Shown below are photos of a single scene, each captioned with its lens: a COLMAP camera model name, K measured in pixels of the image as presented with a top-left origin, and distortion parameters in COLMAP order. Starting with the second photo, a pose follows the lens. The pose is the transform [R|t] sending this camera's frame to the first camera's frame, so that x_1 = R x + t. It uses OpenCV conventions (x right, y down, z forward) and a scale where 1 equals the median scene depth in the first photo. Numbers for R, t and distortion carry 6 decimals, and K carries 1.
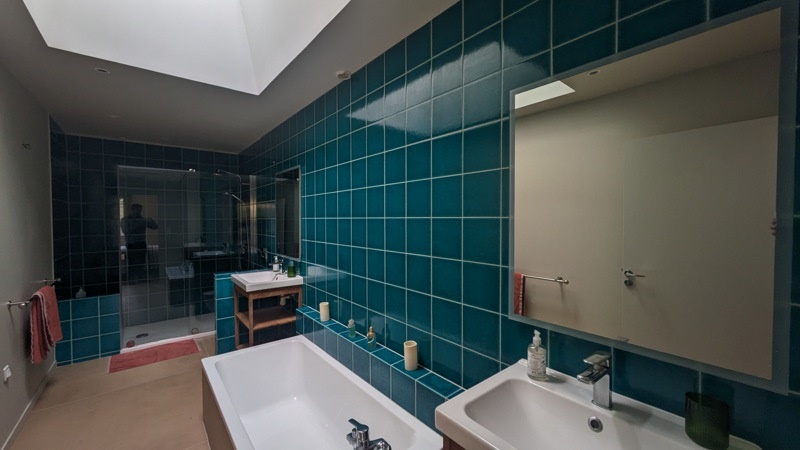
lens RADIAL K [[312.0, 0, 404.5], [0, 312.0, 225.2], [0, 0, 1]] dist [-0.000442, -0.000675]
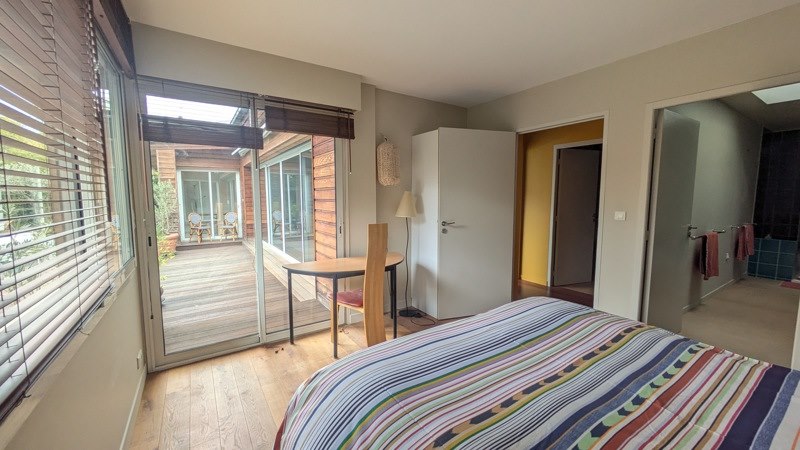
lens RADIAL K [[312.0, 0, 400.6], [0, 312.0, 225.4], [0, 0, 1]] dist [-0.000442, -0.000675]
pose [[-0.119315, 0.104965, -0.987292, 0.738270], [-0.018078, 0.994001, 0.107863, 0.033047], [0.992692, 0.030718, -0.116702, -0.669387]]
